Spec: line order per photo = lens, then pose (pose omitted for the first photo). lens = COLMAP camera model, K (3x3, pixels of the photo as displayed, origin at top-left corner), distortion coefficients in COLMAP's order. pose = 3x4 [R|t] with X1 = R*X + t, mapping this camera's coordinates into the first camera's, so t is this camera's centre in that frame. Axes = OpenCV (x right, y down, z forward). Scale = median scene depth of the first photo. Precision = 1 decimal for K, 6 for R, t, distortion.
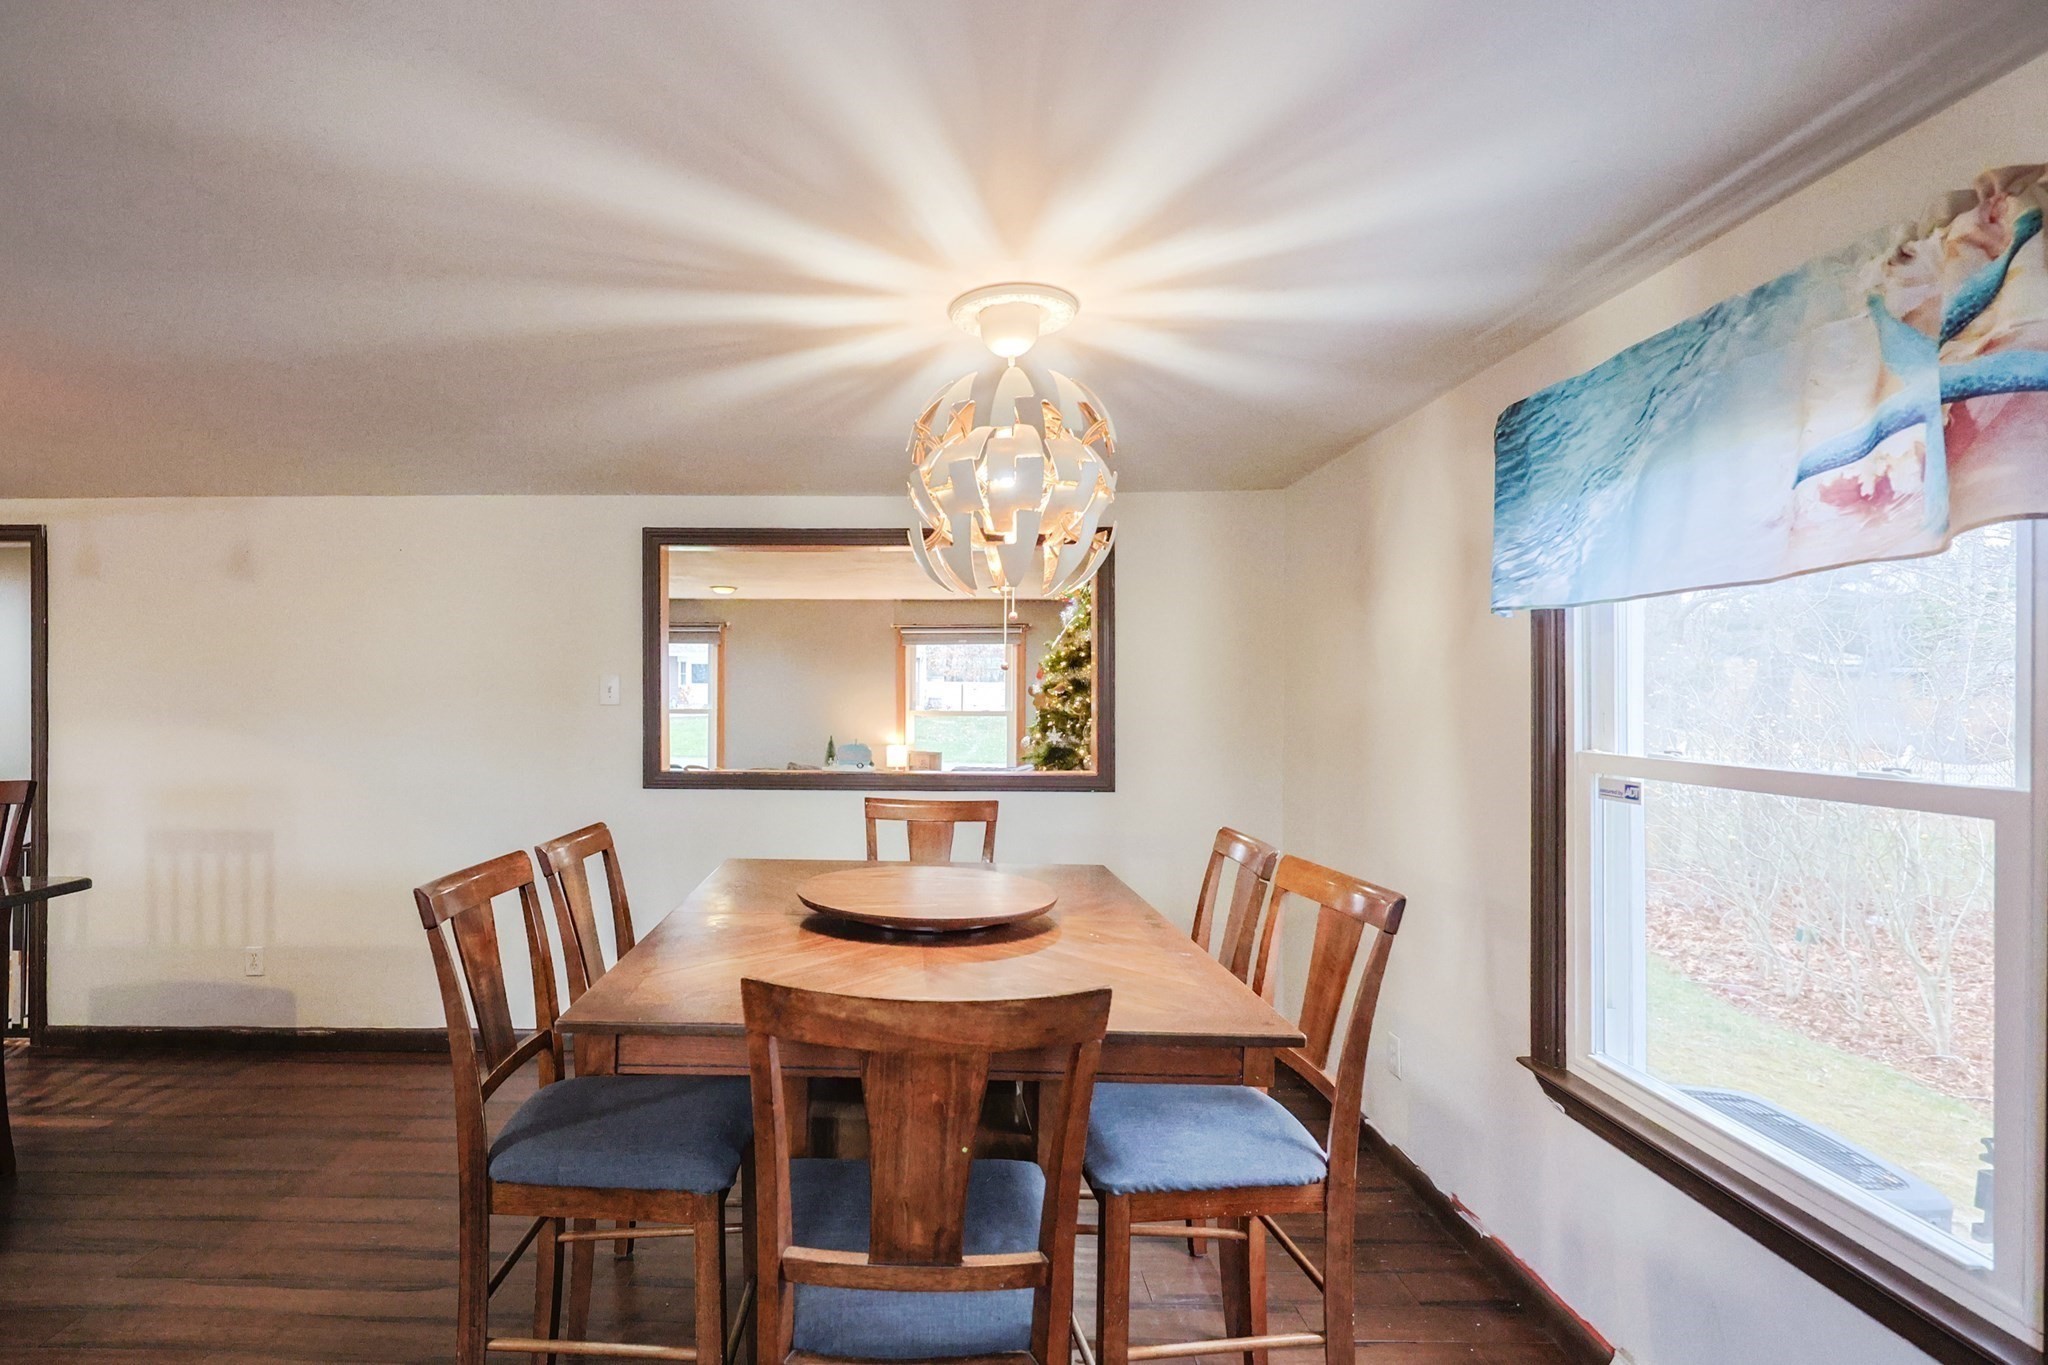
lens RADIAL K [[1021.7, 0, 1023.1], [0, 1021.7, 688.7], [0, 0, 1]] dist [0.004409, 0.000728]
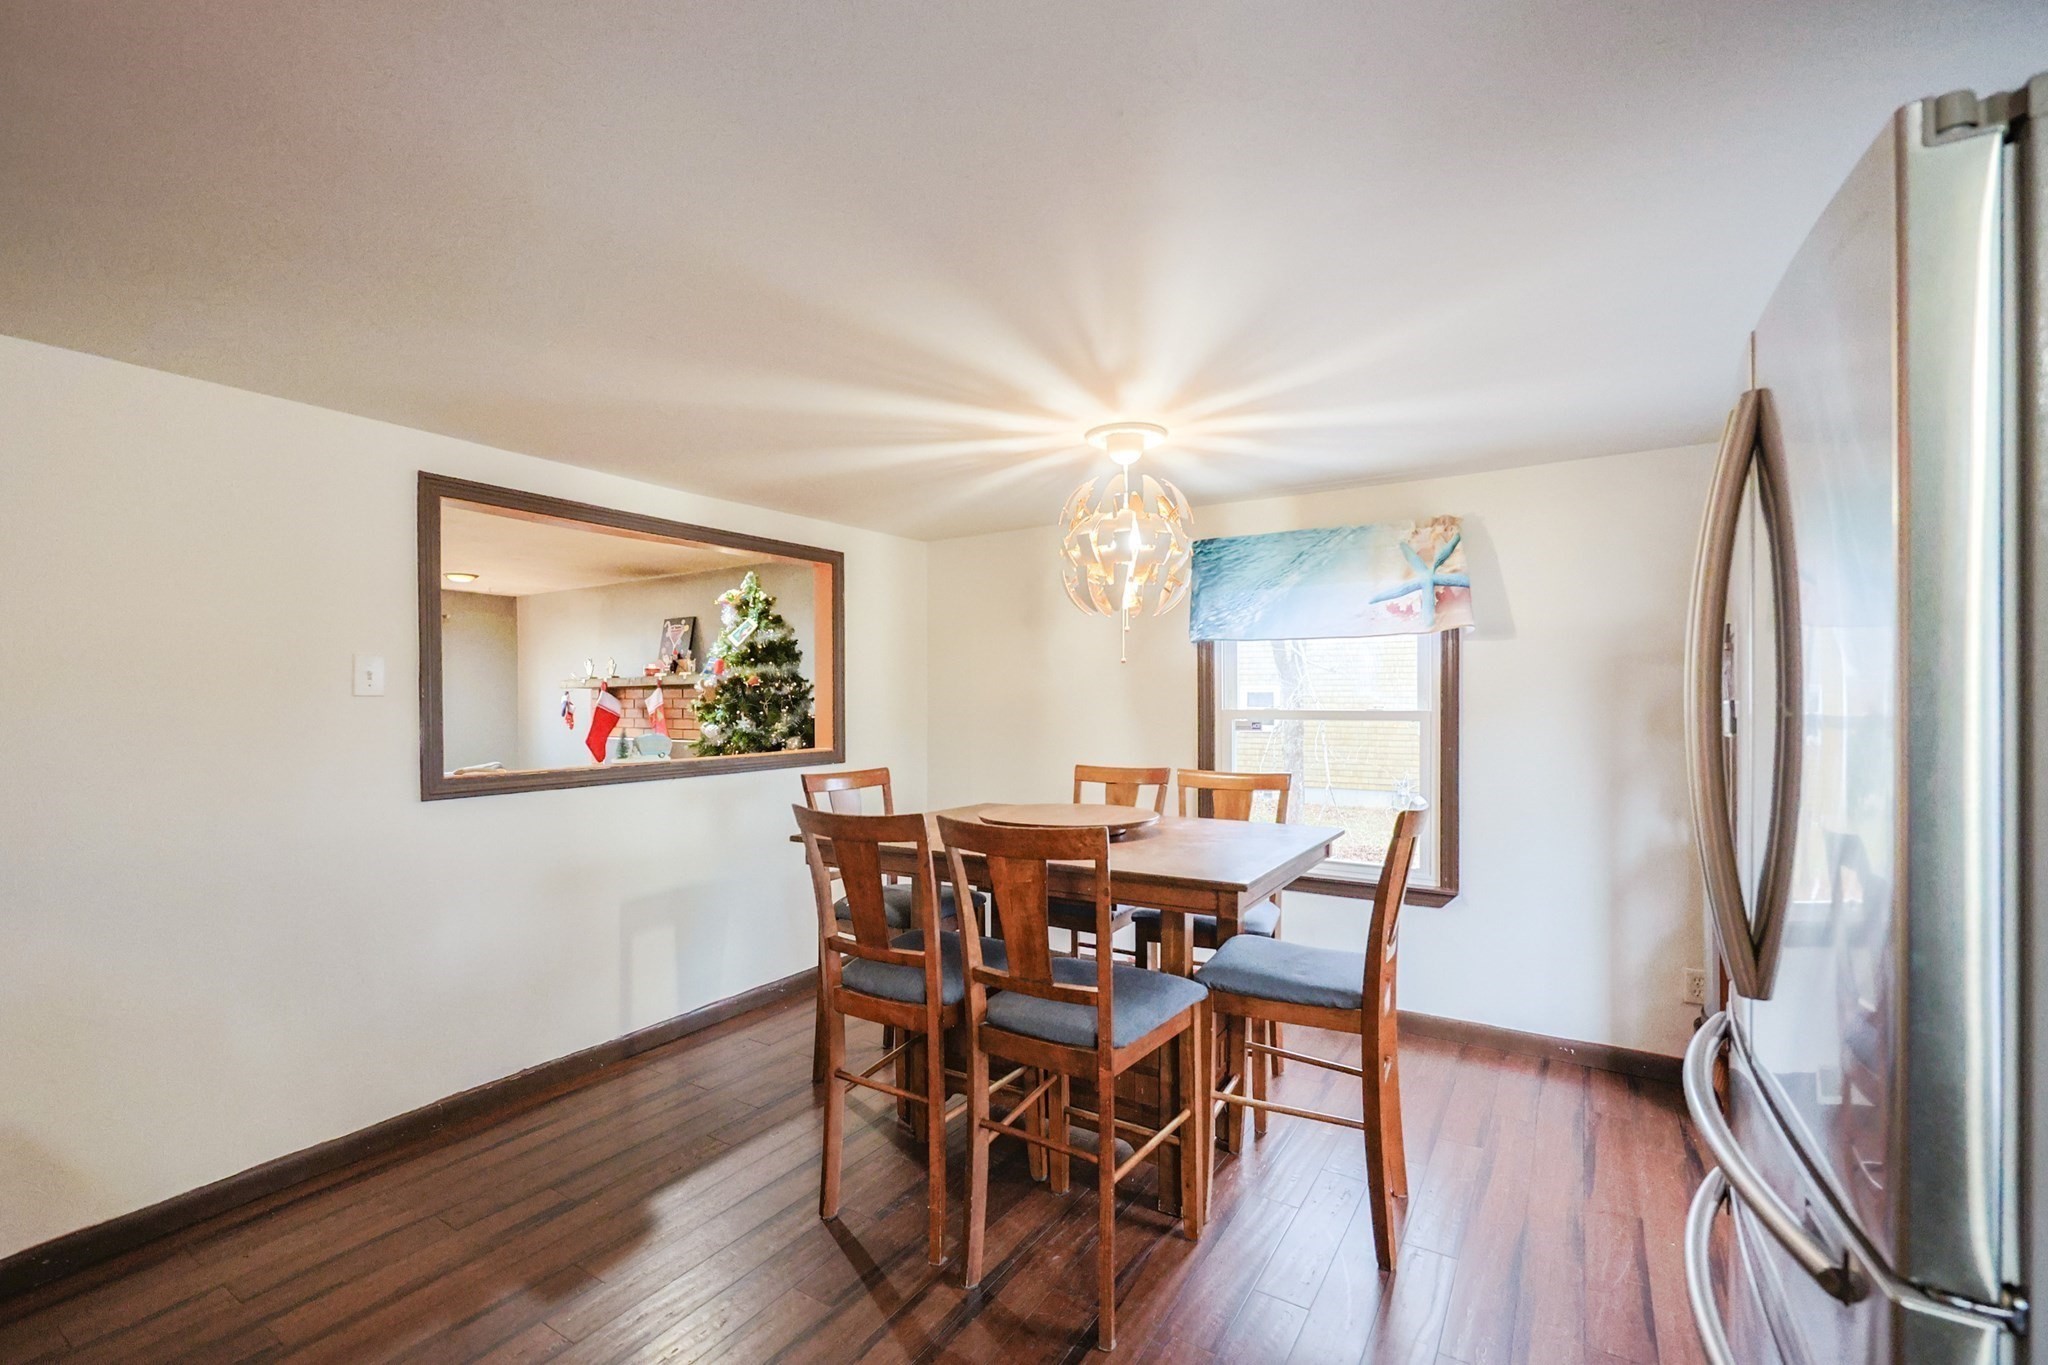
lens RADIAL K [[874.6, 0, 1024.0], [0, 874.6, 692.6], [0, 0, 1]] dist [-0.000985, -0.000159]
pose [[0.511437, -0.002387, 0.859317, -1.389680], [0.002962, 0.999995, 0.001015, 0.027615], [-0.859315, 0.002026, 0.511442, 0.496489]]
